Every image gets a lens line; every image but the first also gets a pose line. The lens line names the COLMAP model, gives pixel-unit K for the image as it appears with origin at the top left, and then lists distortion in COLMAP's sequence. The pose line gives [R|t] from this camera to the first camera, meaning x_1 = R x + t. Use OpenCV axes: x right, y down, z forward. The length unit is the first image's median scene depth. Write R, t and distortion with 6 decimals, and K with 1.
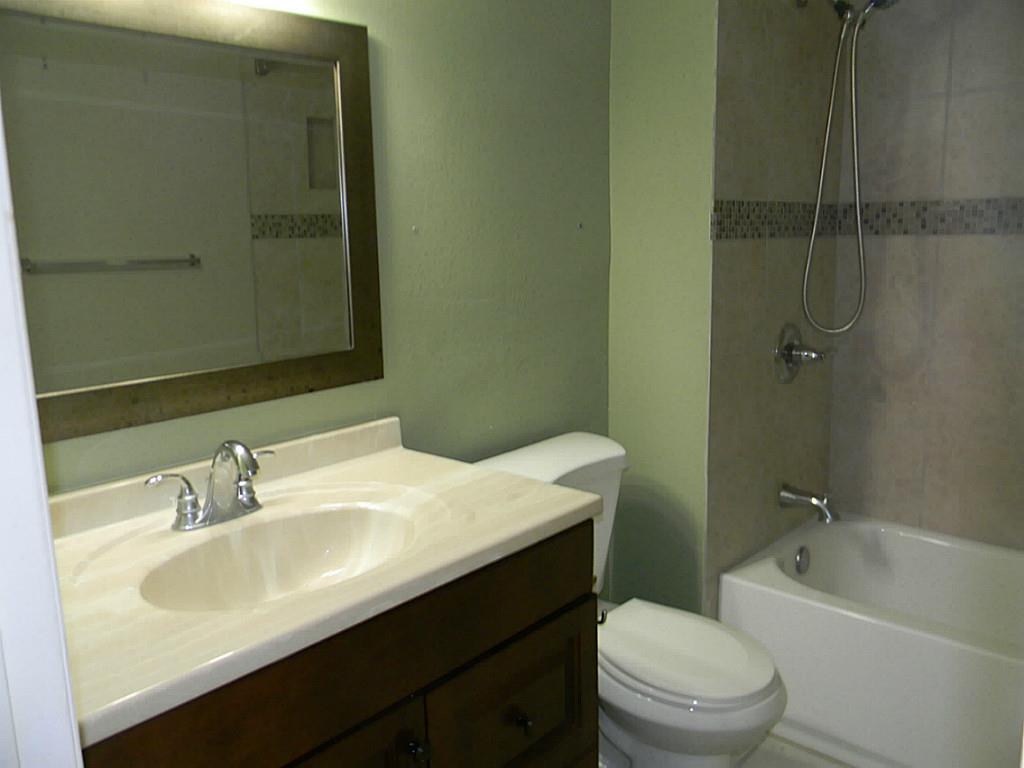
lens RADIAL K [[824.3, 0, 503.4], [0, 824.3, 383.6], [0, 0, 1]] dist [0.014768, -0.028870]
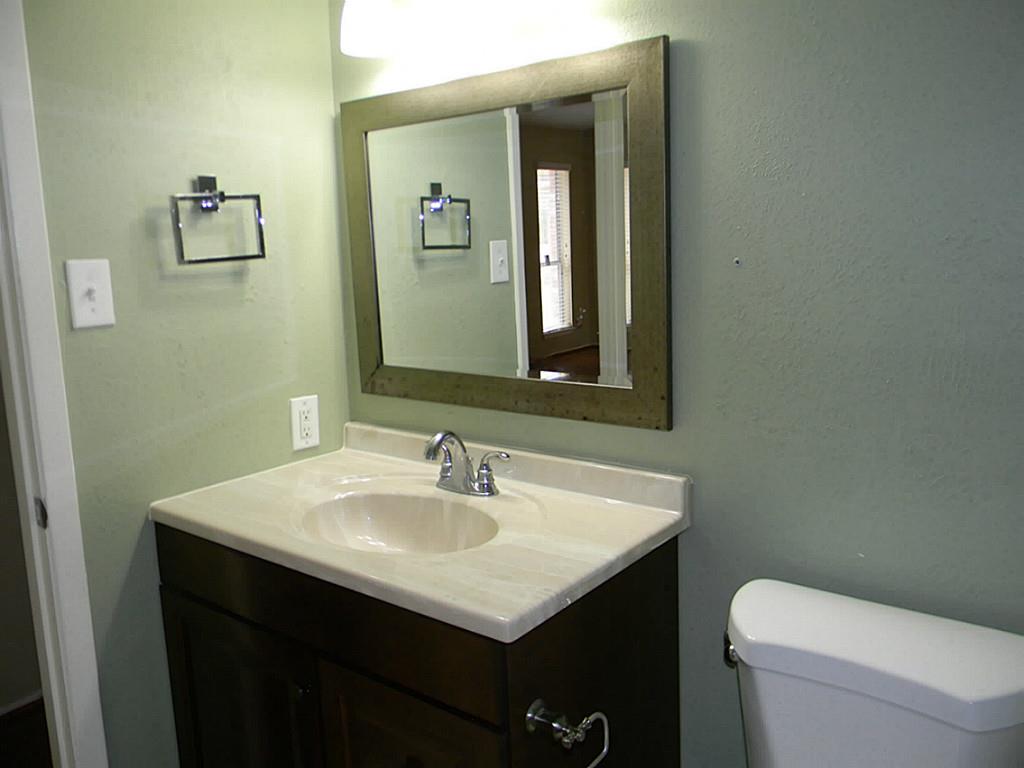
lens RADIAL K [[824.3, 0, 512.5], [0, 824.3, 386.0], [0, 0, 1]] dist [0.014768, -0.028870]
pose [[0.059115, 0.188530, -0.980287, 0.467799], [-0.150962, 0.972398, 0.177909, -0.122904], [0.986770, 0.137469, 0.085944, 0.499500]]
